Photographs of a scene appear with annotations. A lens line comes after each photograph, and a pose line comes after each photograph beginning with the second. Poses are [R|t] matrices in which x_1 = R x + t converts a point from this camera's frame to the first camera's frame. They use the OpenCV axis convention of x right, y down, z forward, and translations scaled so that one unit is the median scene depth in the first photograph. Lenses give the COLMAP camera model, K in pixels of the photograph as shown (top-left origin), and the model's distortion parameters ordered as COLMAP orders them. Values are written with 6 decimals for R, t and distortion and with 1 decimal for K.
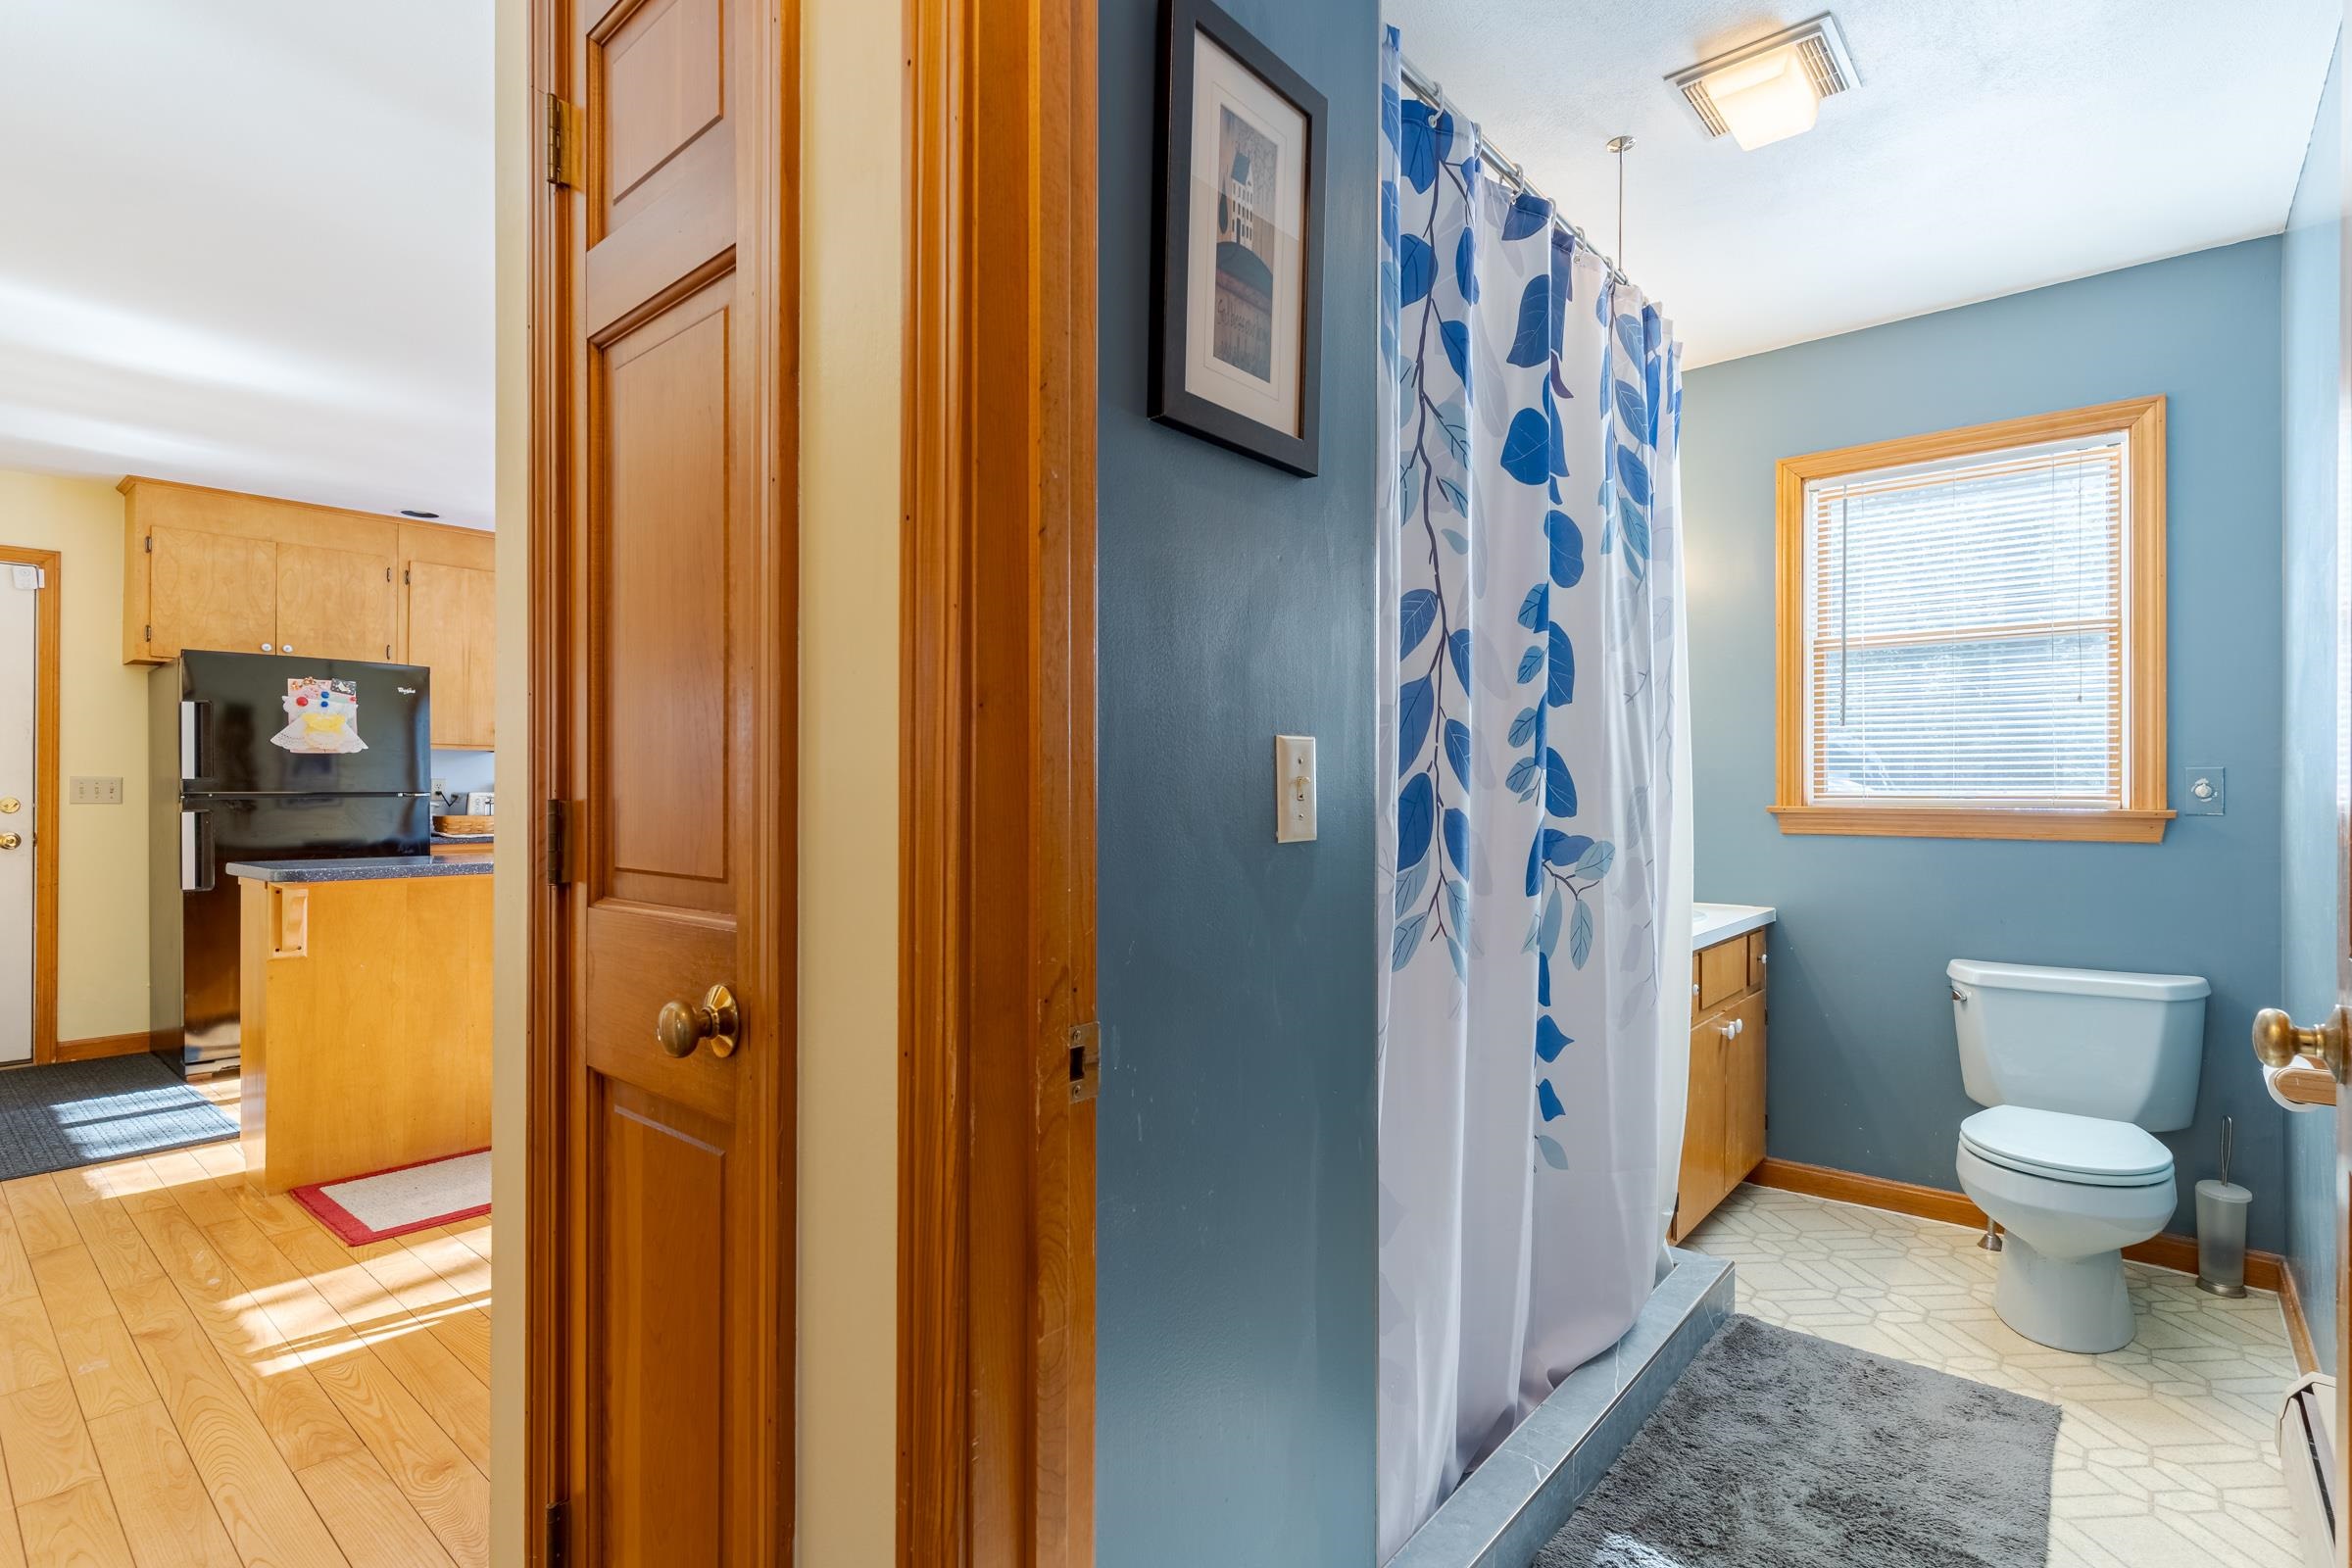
lens RADIAL K [[1123.8, 0, 1179.0], [0, 1123.8, 786.1], [0, 0, 1]] dist [-0.000639, -0.001237]
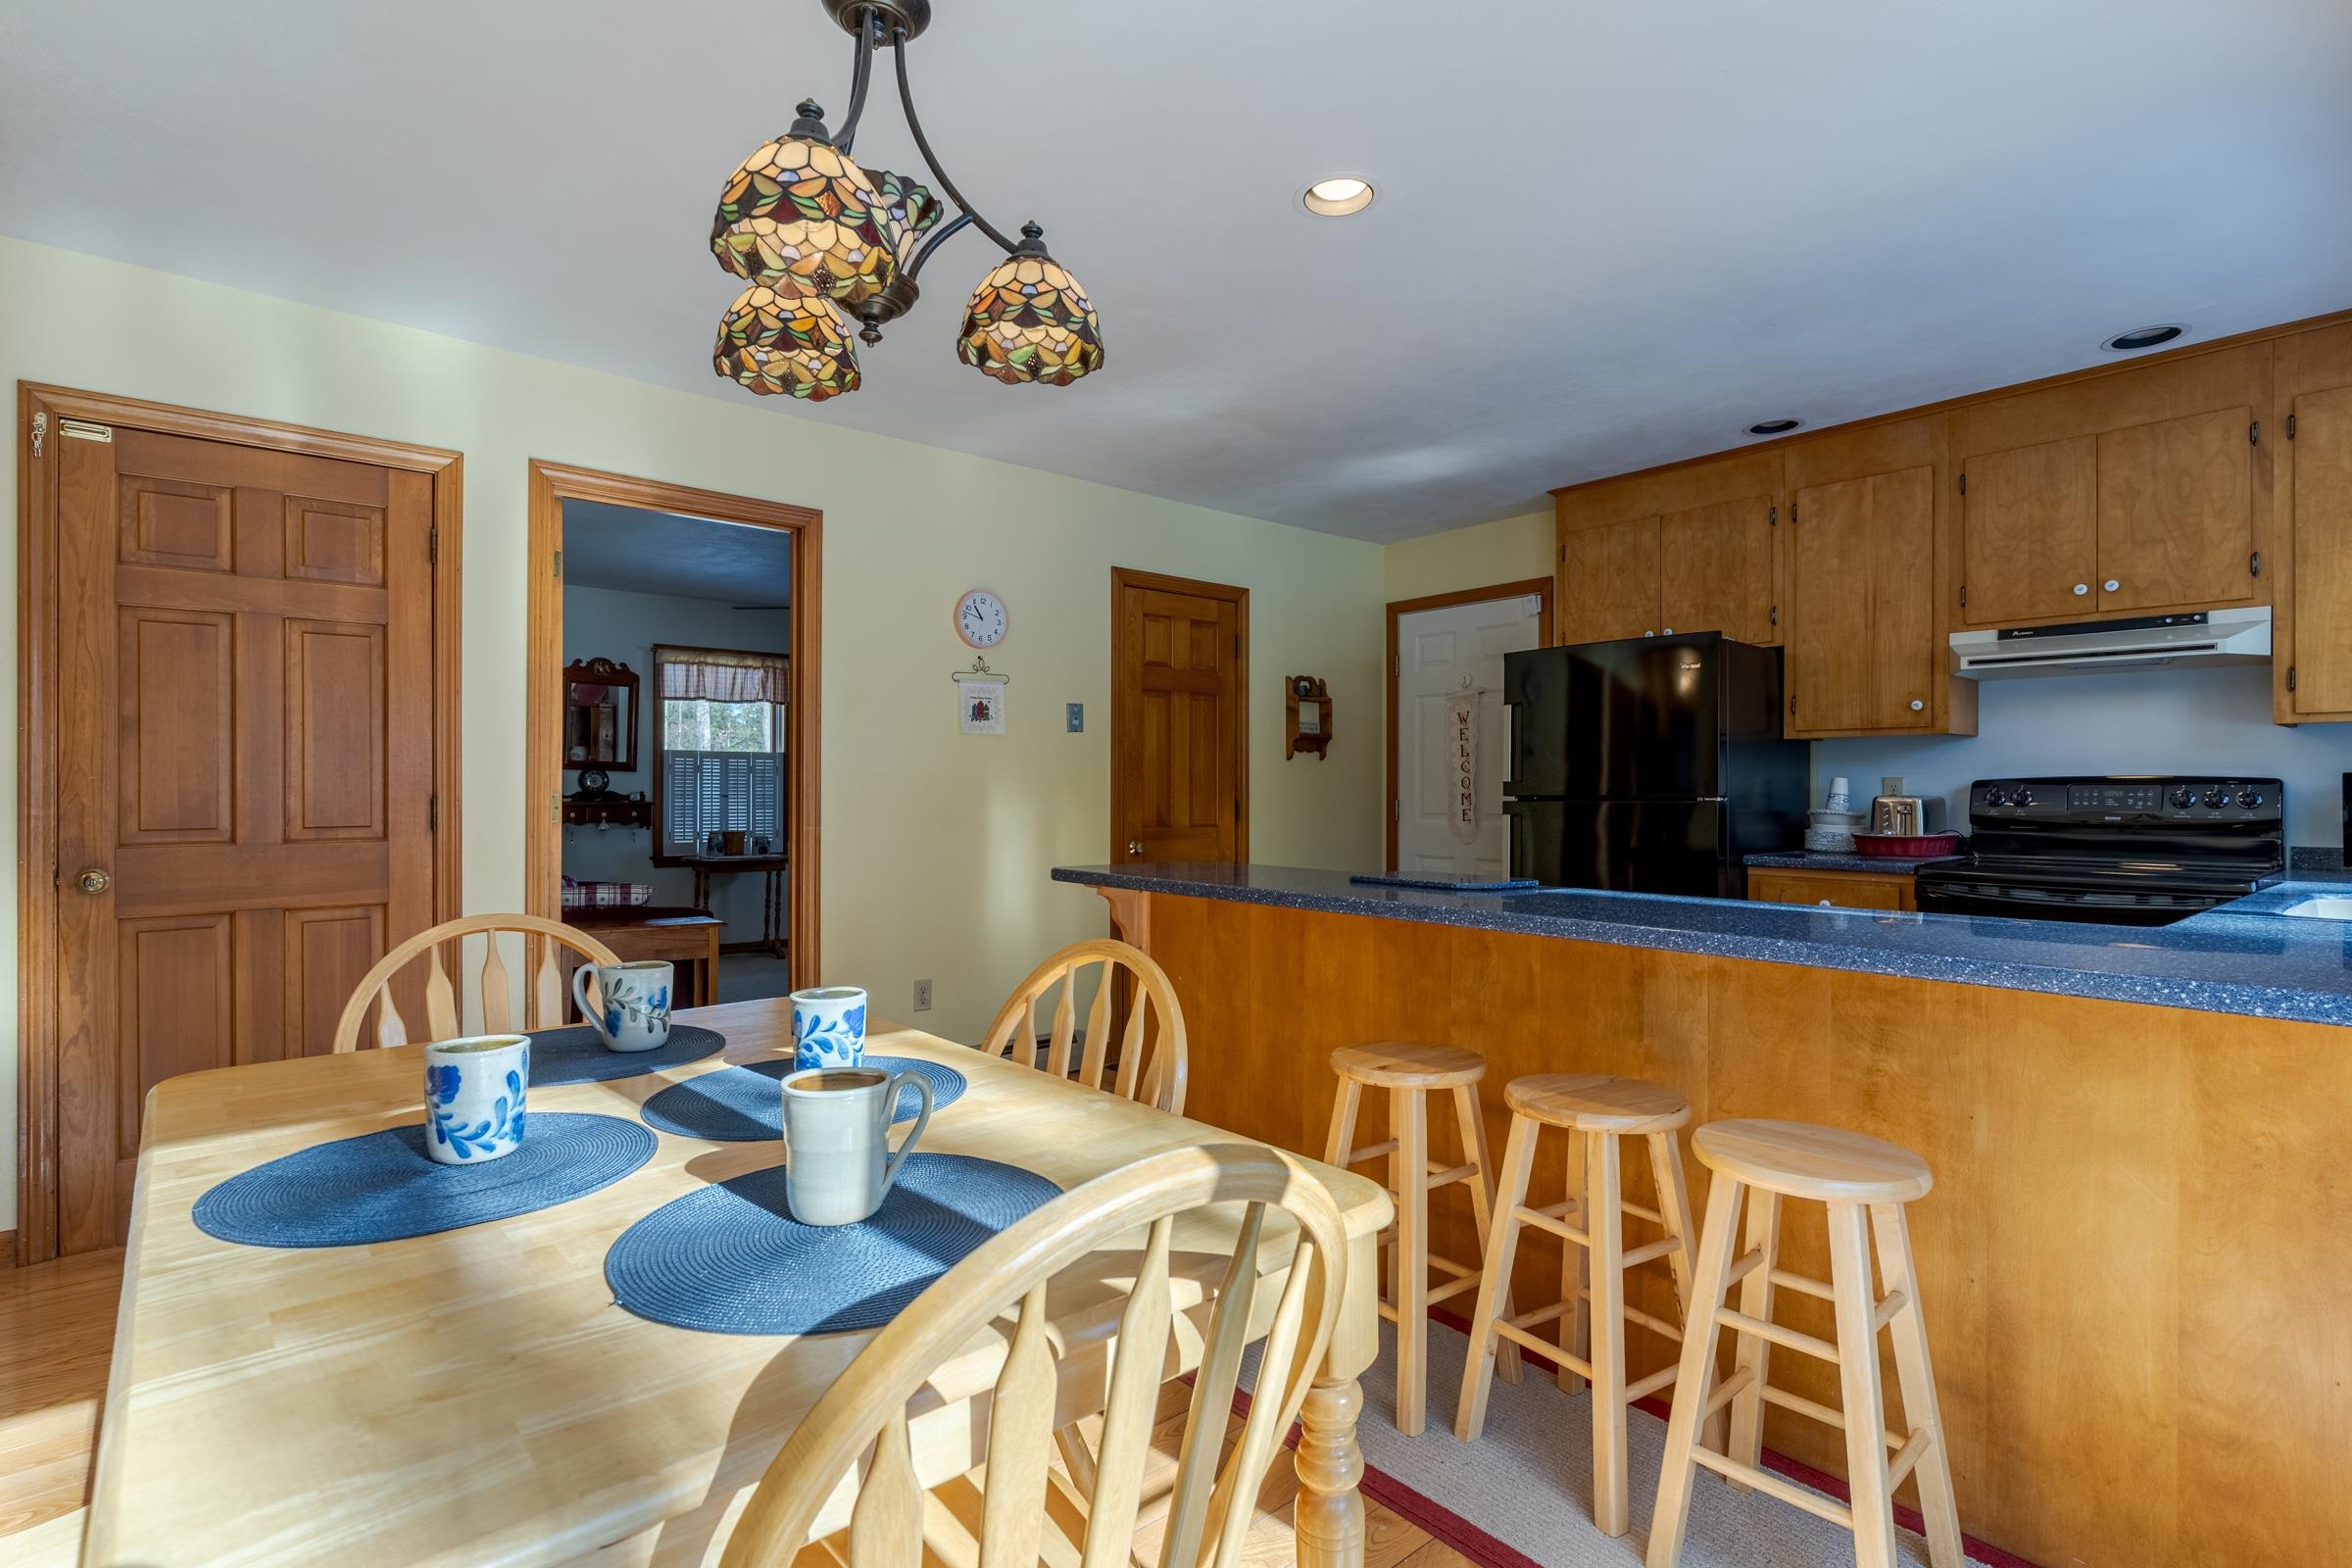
lens RADIAL K [[1119.0, 0, 1173.7], [0, 1119.0, 786.6], [0, 0, 1]] dist [-0.000137, 0.000988]
pose [[-0.163320, -0.004938, -0.986561, 0.150048], [0.003351, 0.999979, -0.005560, 0.002569], [0.986567, -0.004214, -0.163300, 0.830916]]
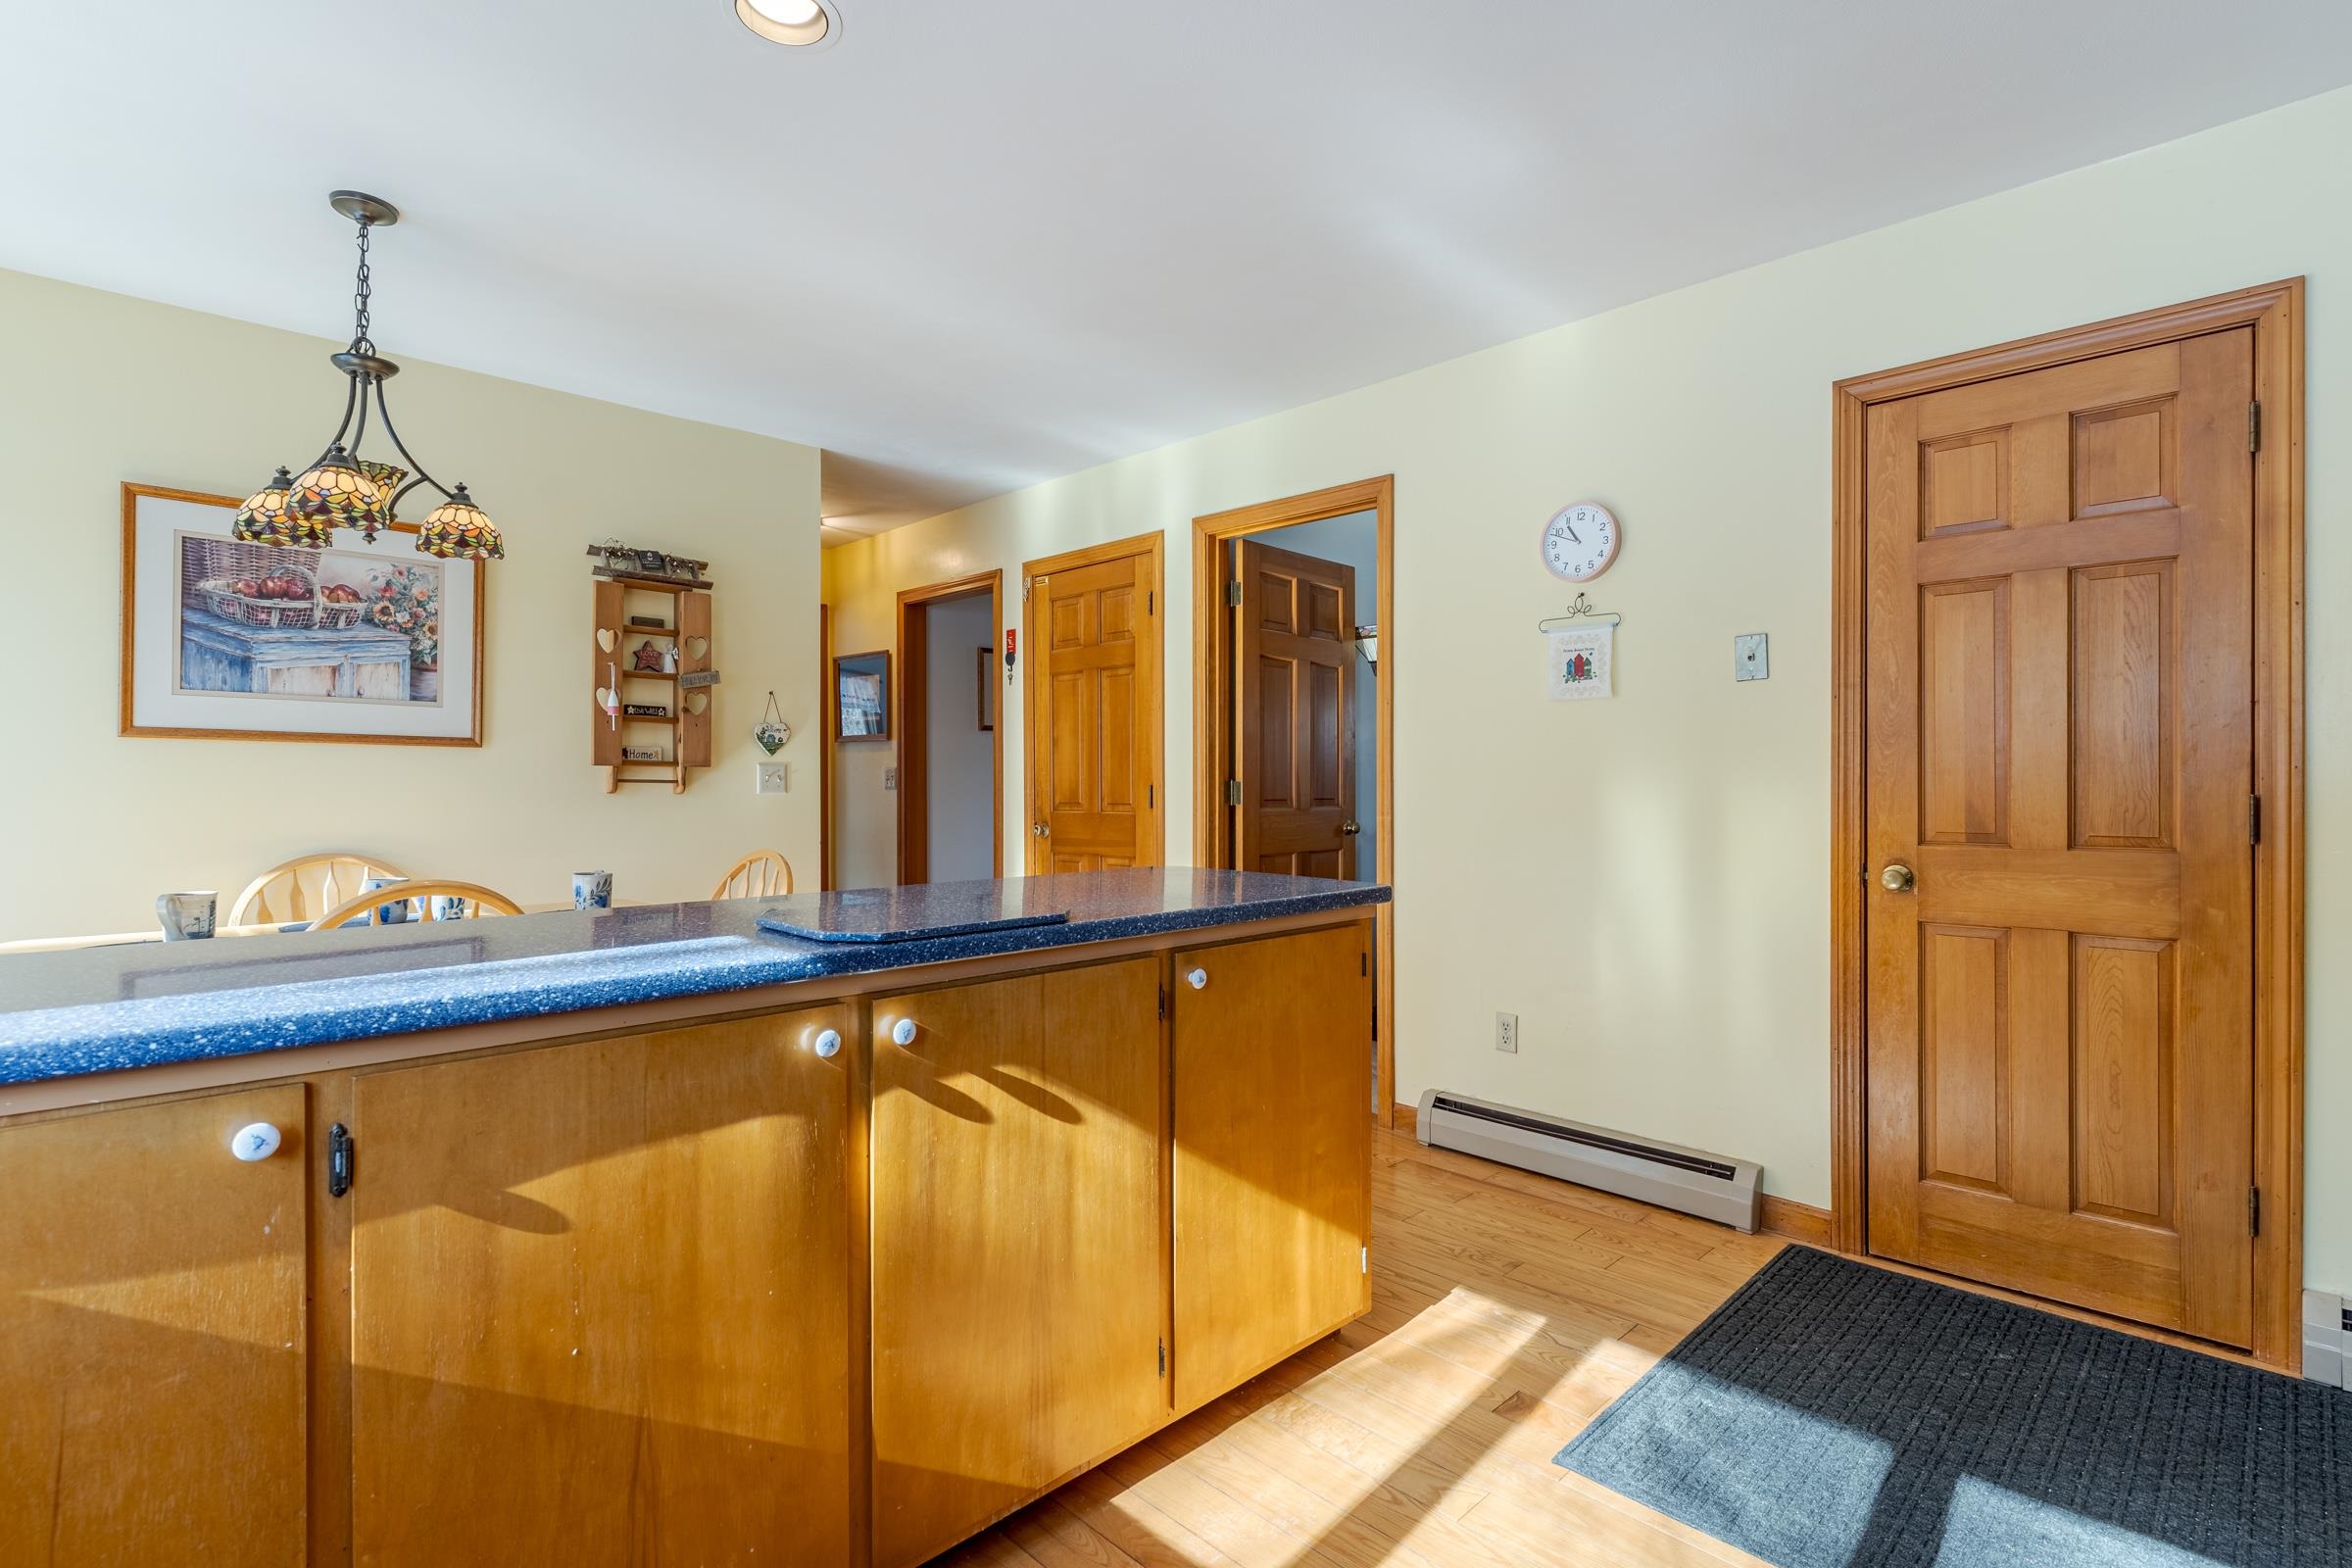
lens RADIAL K [[1123.8, 0, 1179.0], [0, 1123.8, 786.1], [0, 0, 1]] dist [-0.000639, -0.001237]
pose [[-0.996892, 0.000236, 0.078784, -0.565412], [0.000117, 0.999999, -0.001510, 0.007363], [-0.078784, -0.001497, -0.996891, 1.230614]]
